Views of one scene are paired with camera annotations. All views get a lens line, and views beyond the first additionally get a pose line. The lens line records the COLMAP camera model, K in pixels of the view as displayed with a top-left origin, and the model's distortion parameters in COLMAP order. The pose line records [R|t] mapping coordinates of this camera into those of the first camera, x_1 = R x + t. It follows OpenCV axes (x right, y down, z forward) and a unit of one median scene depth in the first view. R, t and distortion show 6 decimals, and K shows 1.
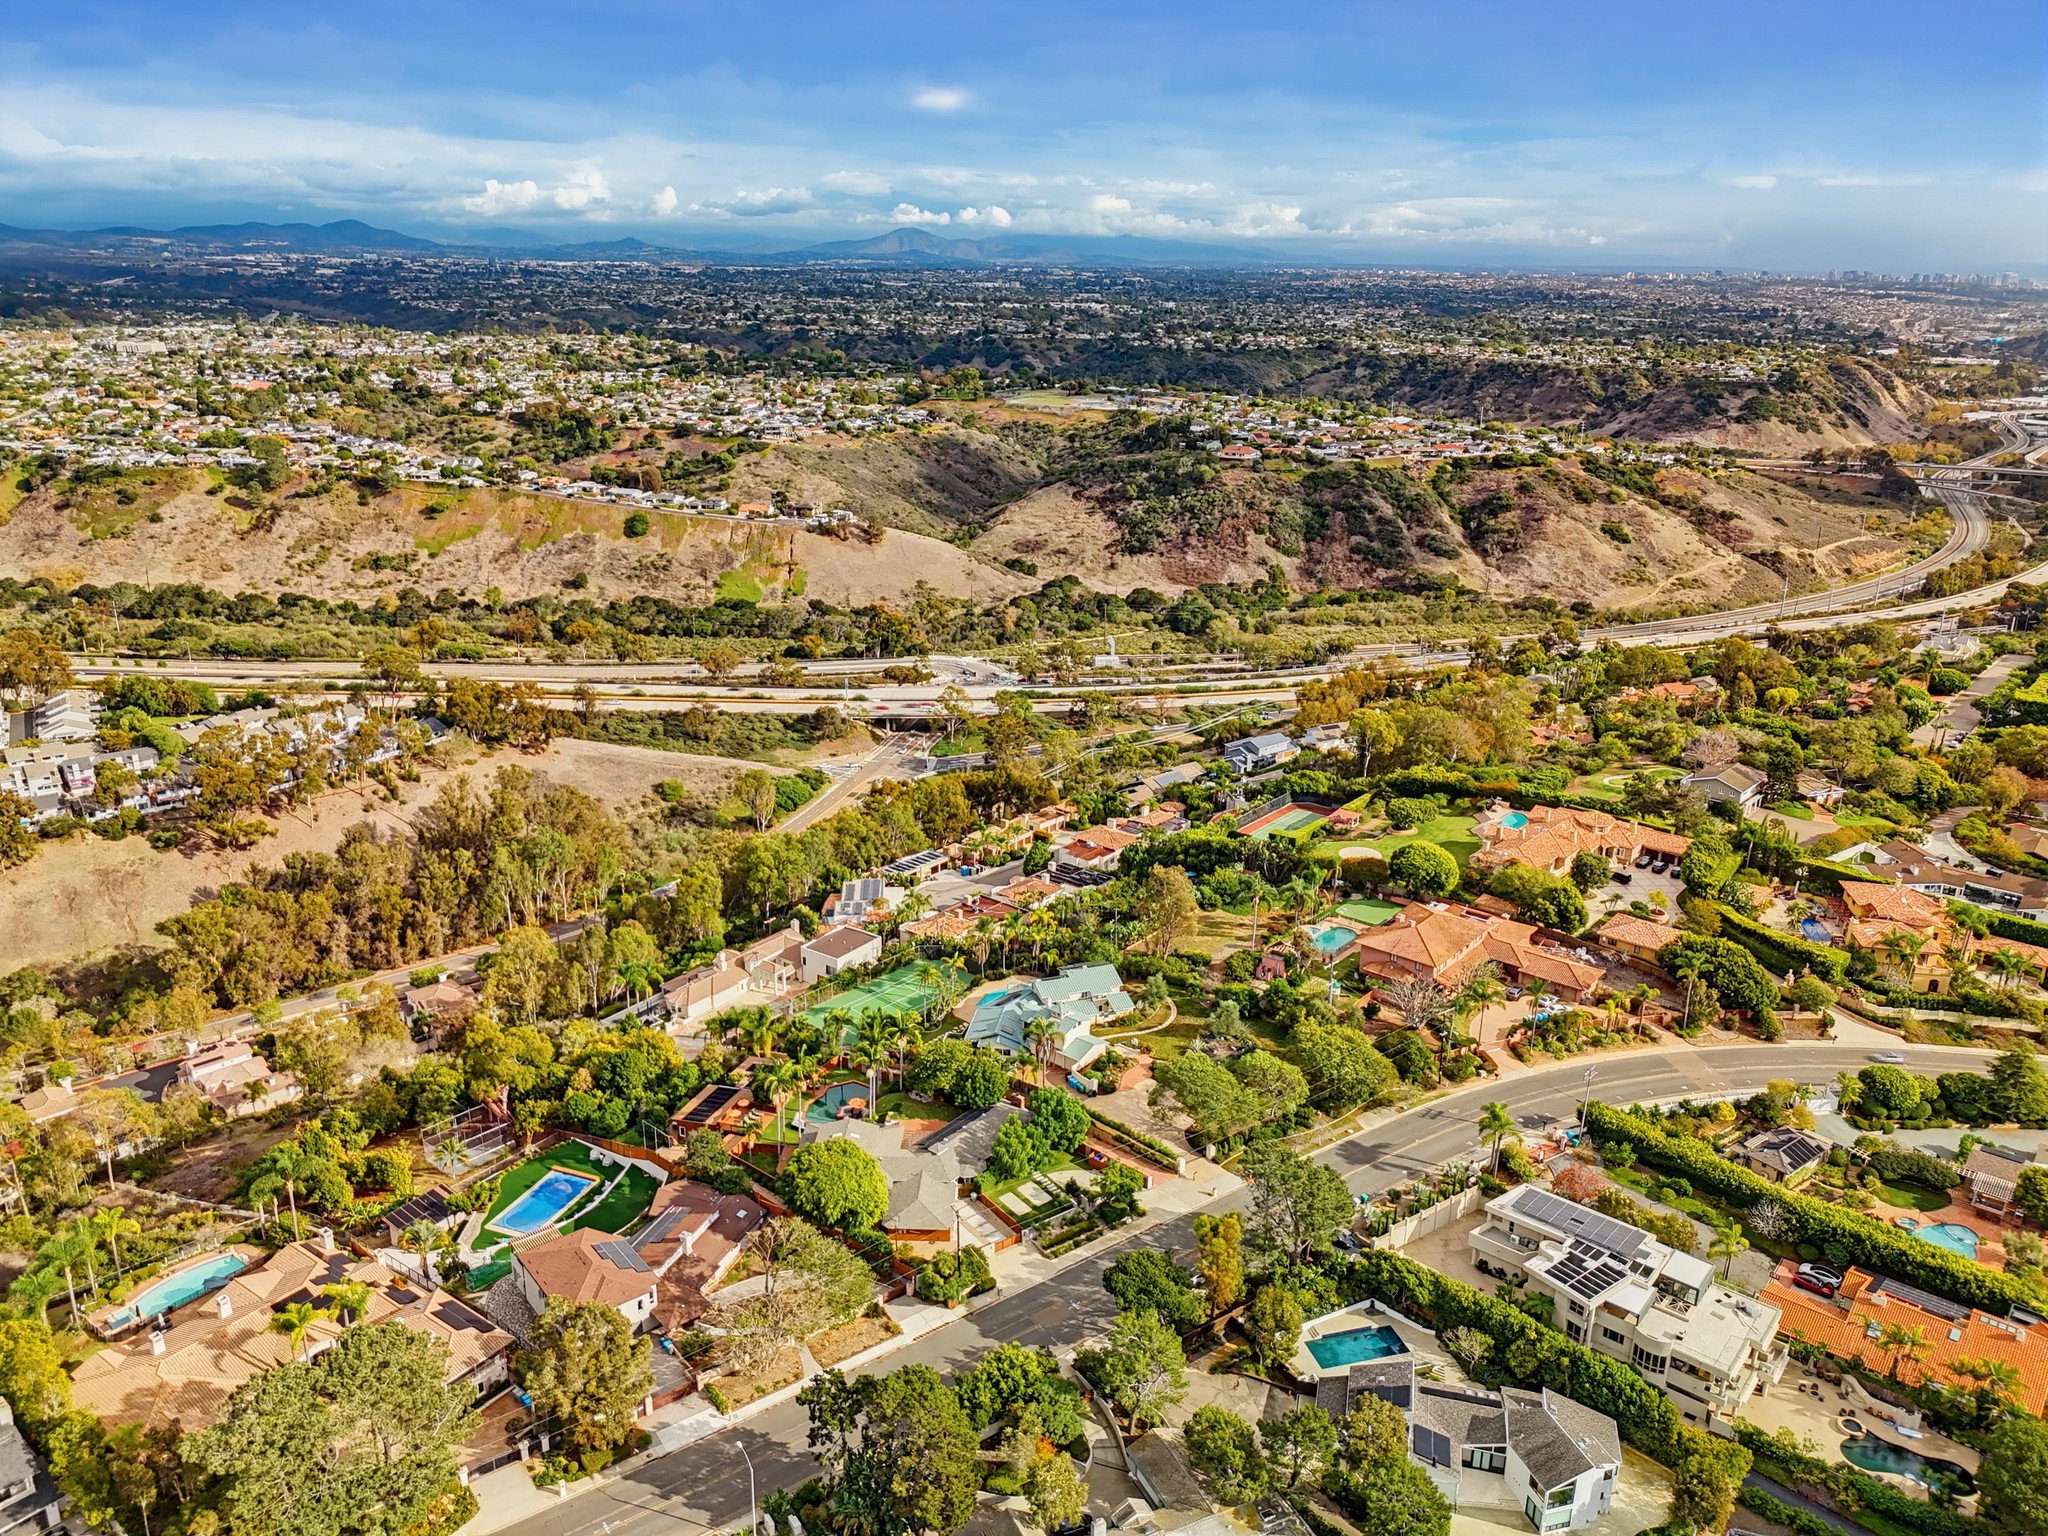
lens RADIAL K [[1500.0, 0, 1031.5], [0, 1500.0, 764.1], [0, 0, 1]] dist [0.075165, -0.071561]
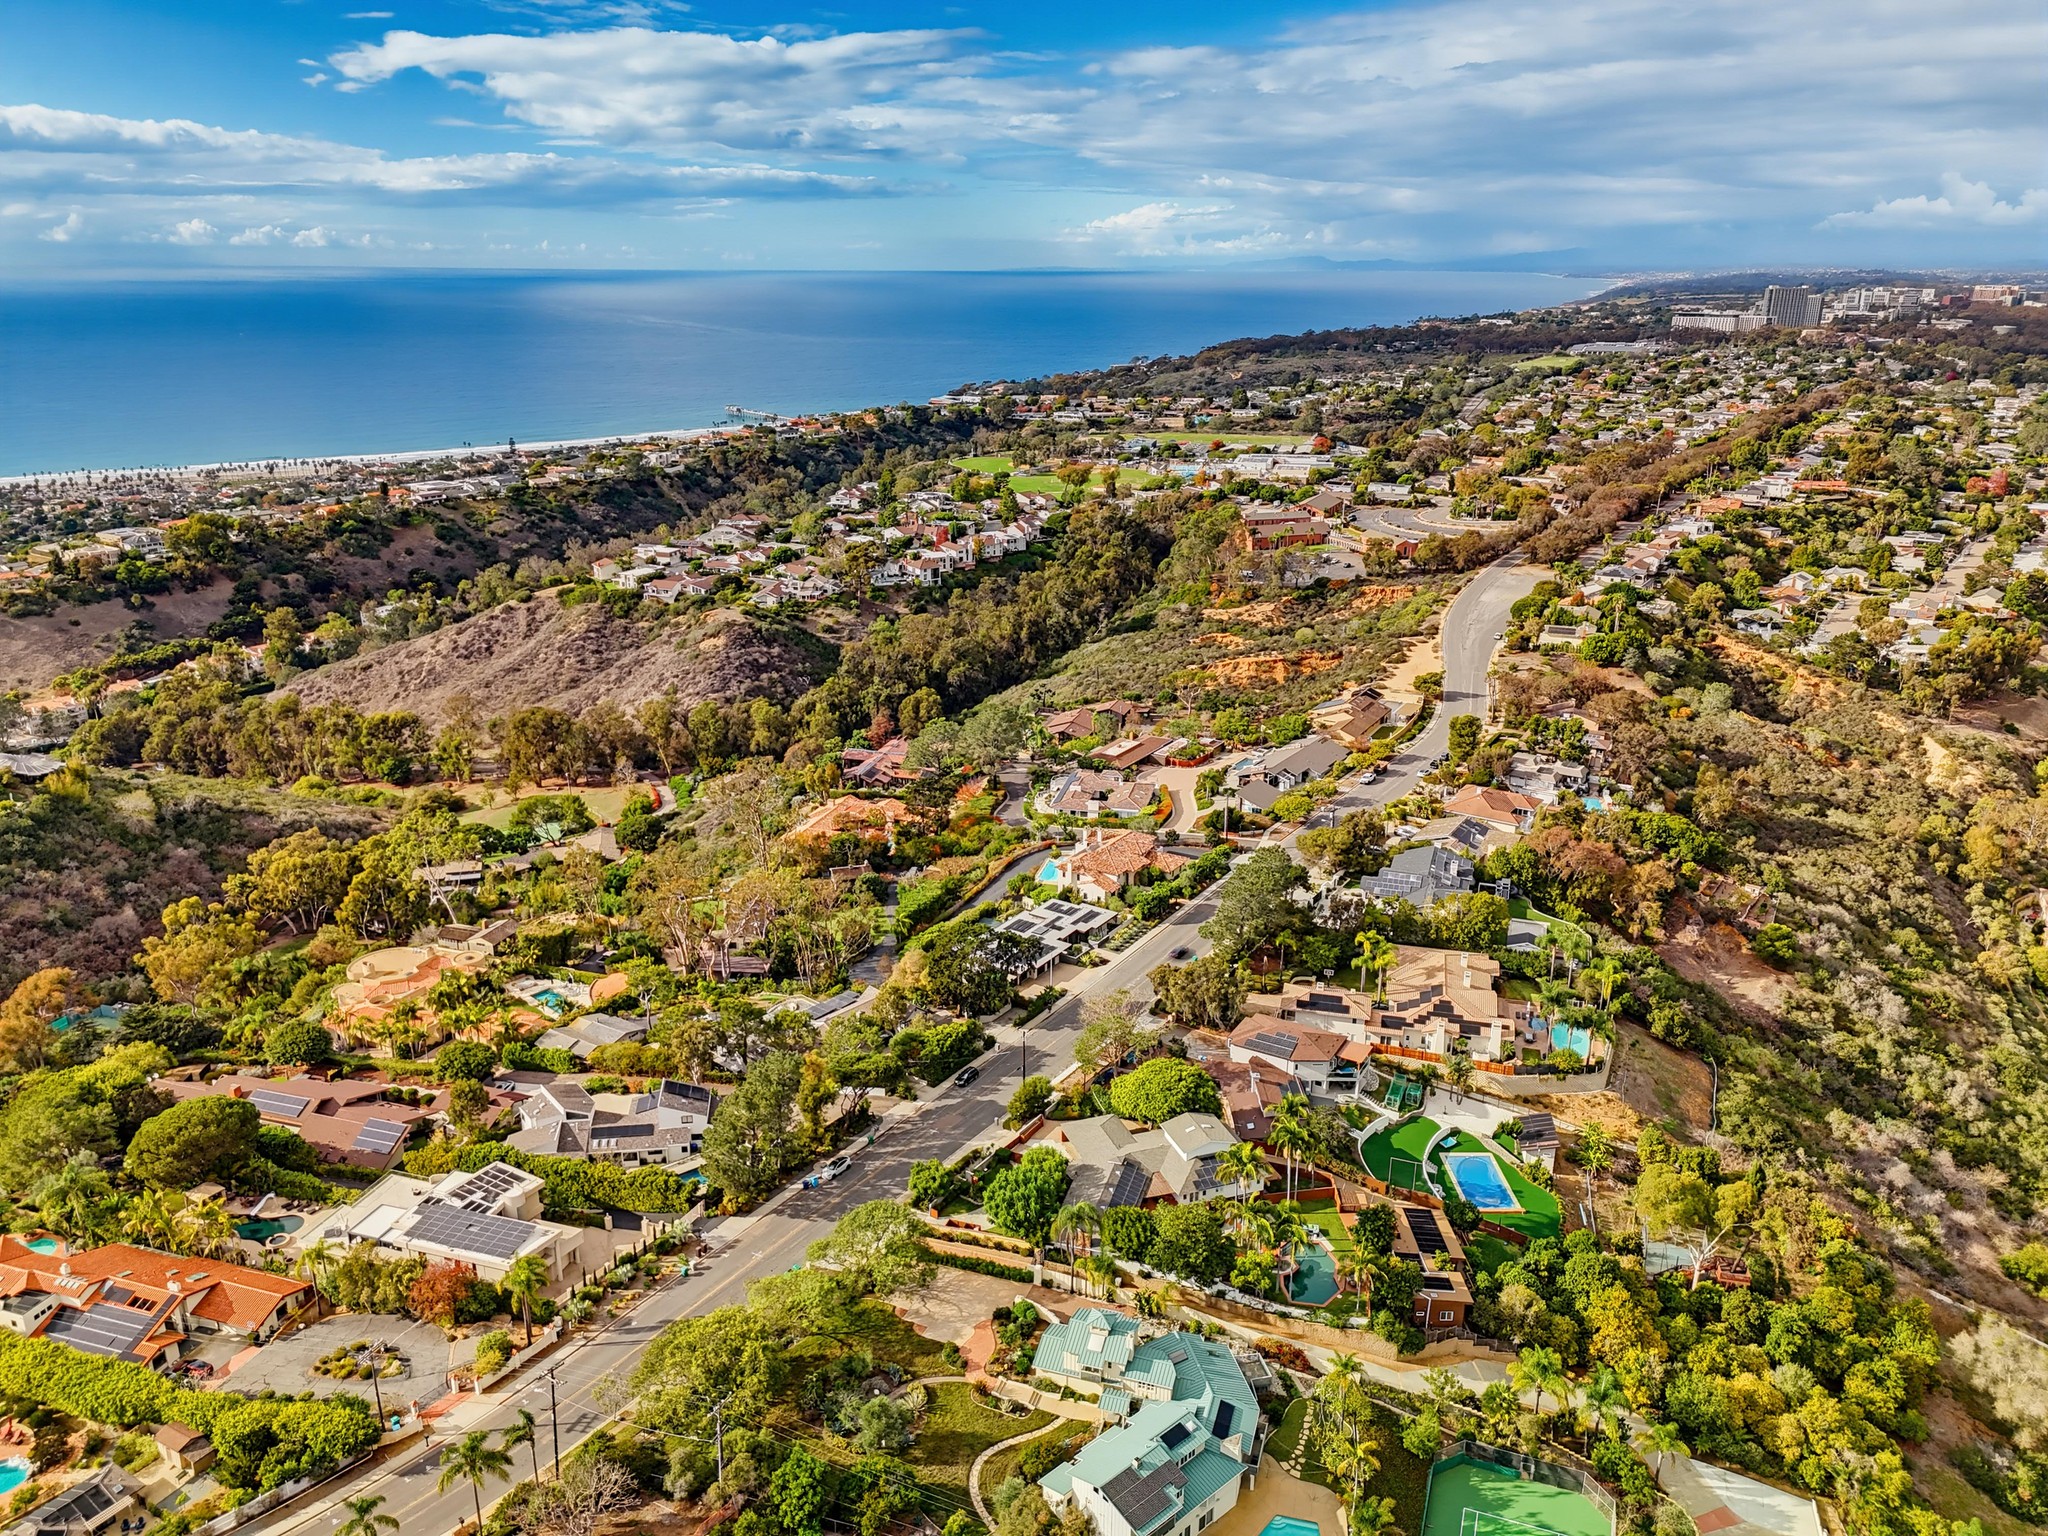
lens RADIAL K [[1500.0, 0, 1014.8], [0, 1500.0, 756.8], [0, 0, 1]] dist [0.075165, -0.071561]
pose [[-0.933708, 0.096608, -0.344756, 0.124631], [-0.125888, 0.812842, 0.568719, -0.204170], [0.335175, 0.574417, -0.746795, 0.618238]]
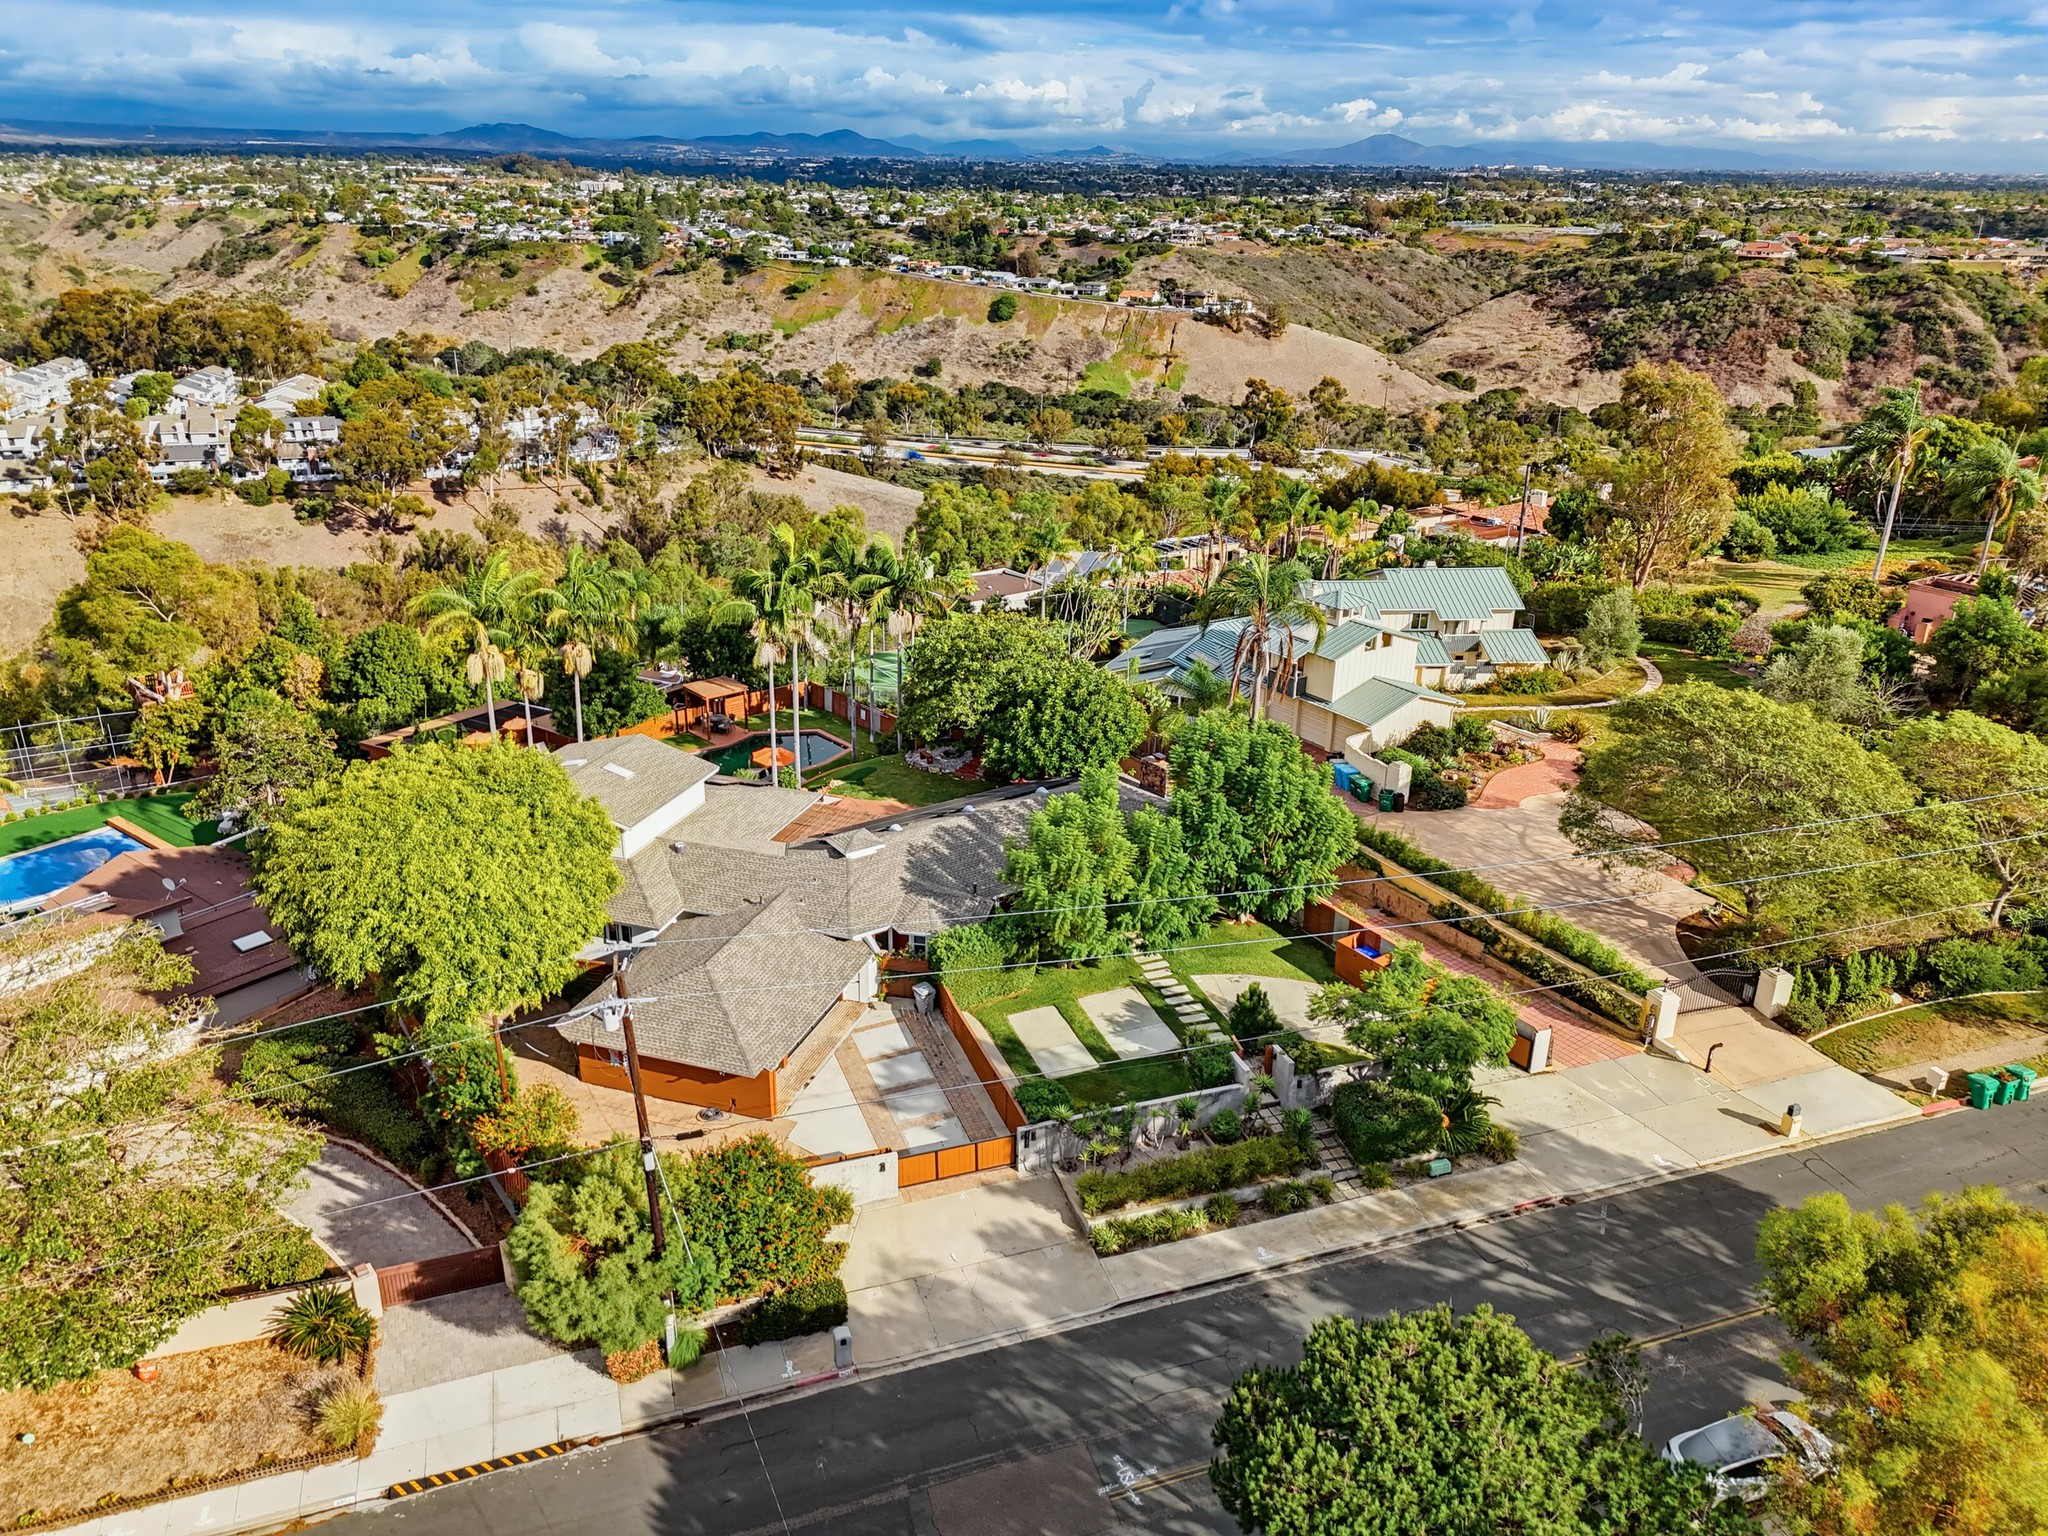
lens RADIAL K [[1500.0, 0, 1029.2], [0, 1500.0, 765.1], [0, 0, 1]] dist [0.075165, -0.071561]
pose [[0.958382, 0.104919, -0.265512, 0.022300], [-0.091344, 0.993824, 0.063003, 0.084696], [0.270483, -0.036127, 0.962047, 0.276815]]
